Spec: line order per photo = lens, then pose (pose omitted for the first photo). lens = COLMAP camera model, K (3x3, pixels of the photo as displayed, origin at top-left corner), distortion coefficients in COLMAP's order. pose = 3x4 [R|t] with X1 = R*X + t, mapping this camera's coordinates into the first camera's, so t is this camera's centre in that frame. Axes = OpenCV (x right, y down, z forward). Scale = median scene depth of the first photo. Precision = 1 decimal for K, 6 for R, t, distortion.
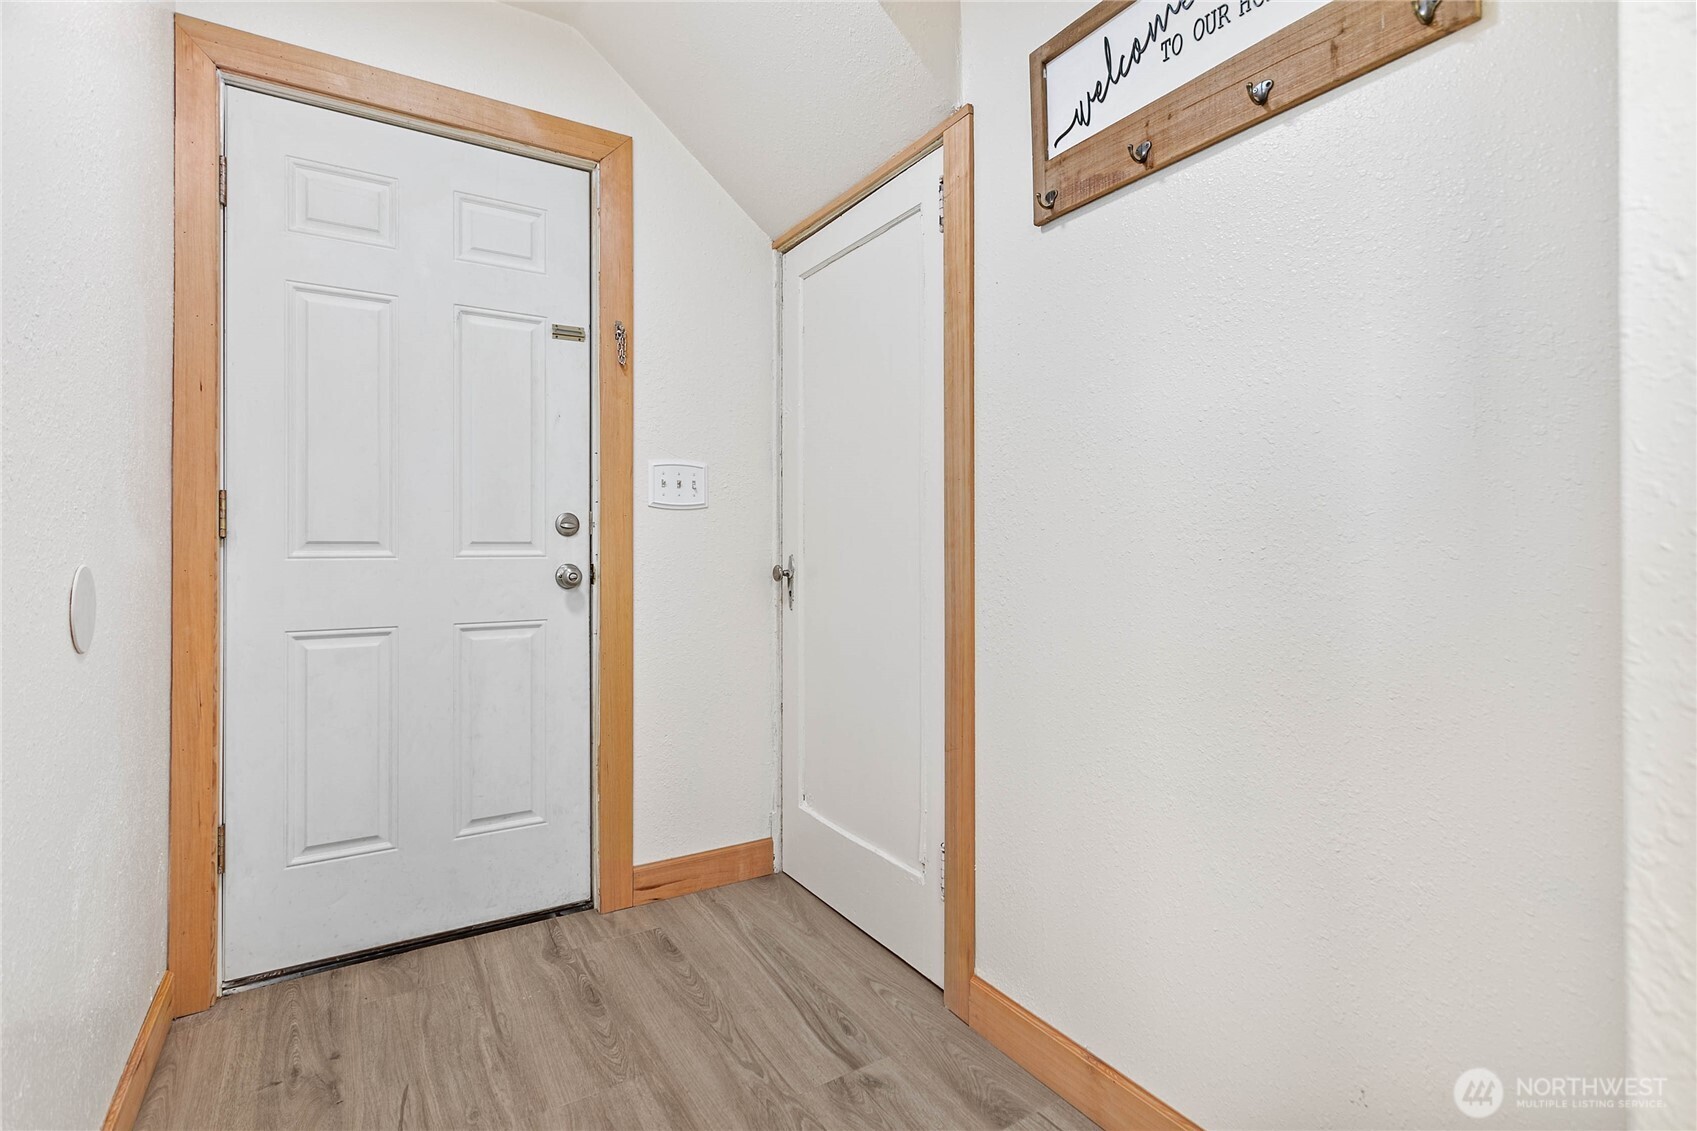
lens RADIAL K [[809.9, 0, 845.4], [0, 809.9, 552.1], [0, 0, 1]] dist [0.005130, -0.001170]
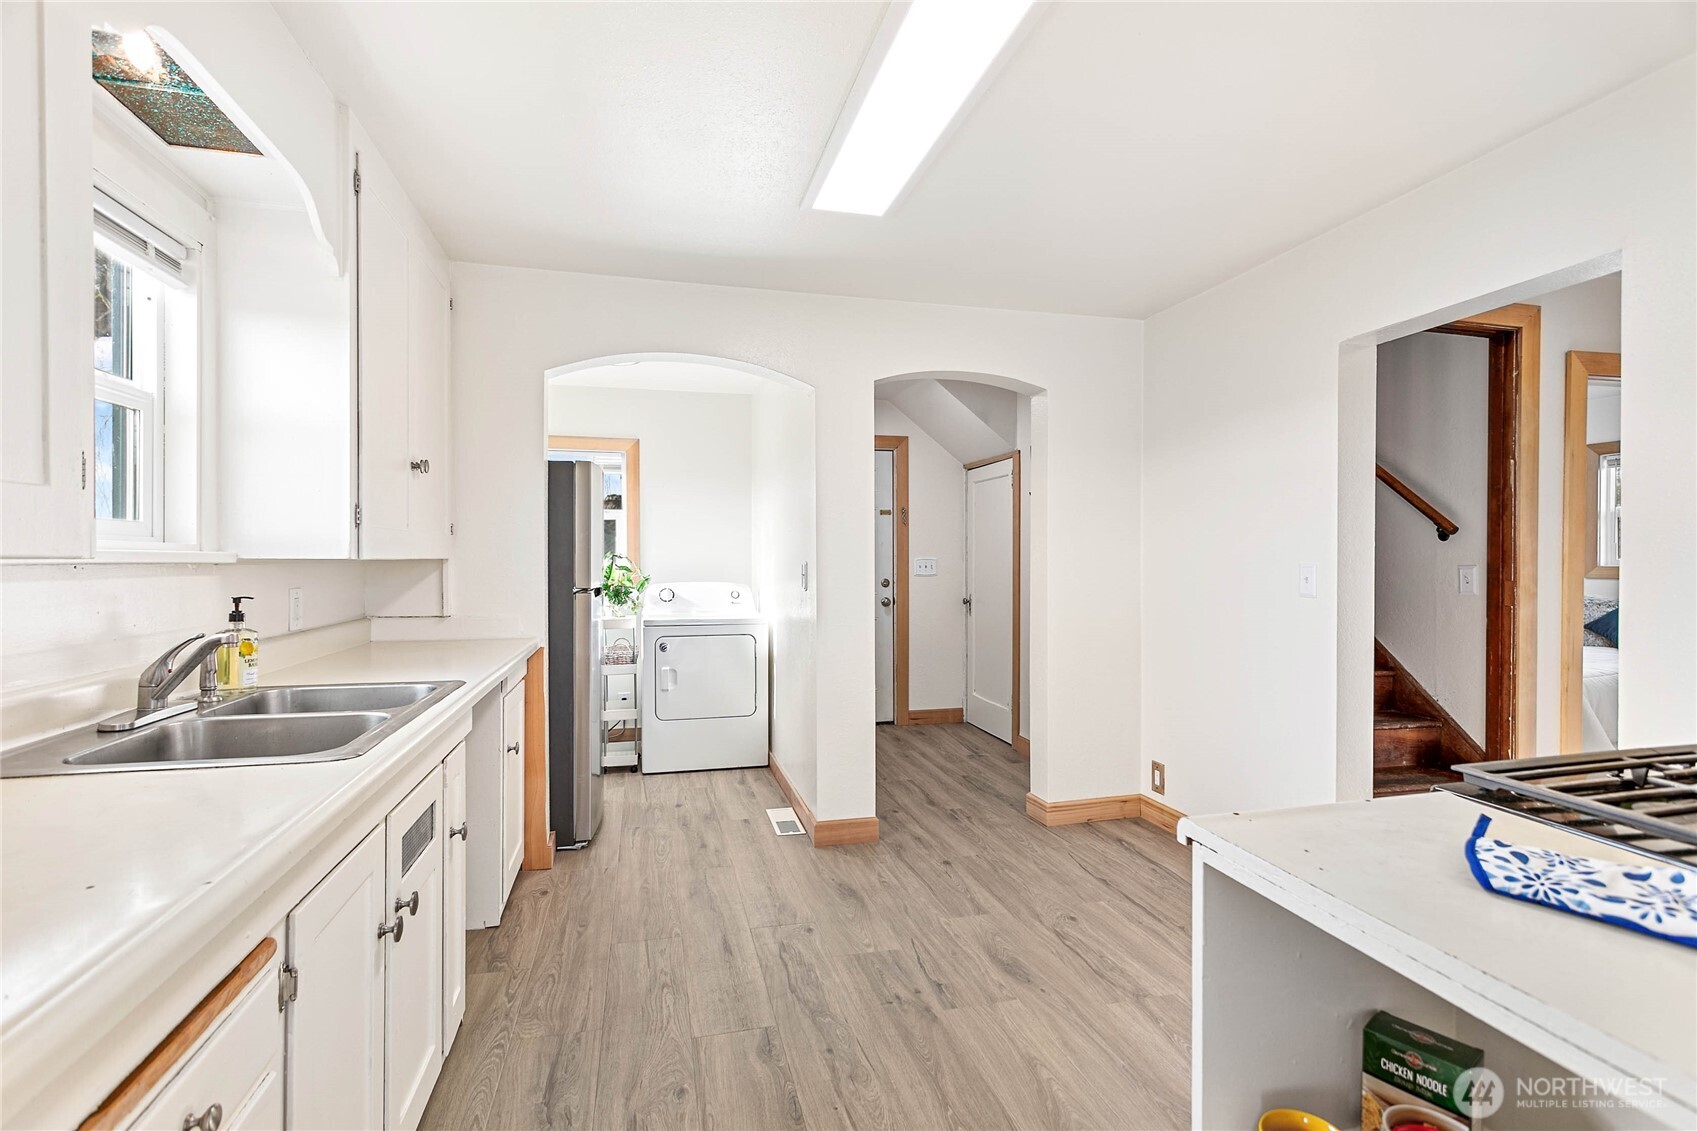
lens RADIAL K [[809.9, 0, 837.6], [0, 809.9, 567.8], [0, 0, 1]] dist [0.005130, -0.001170]
pose [[0.947918, 0.000530, -0.318514, 0.362267], [0.001000, 0.999989, 0.004640, -0.094490], [0.318513, -0.004717, 0.947907, -1.584702]]
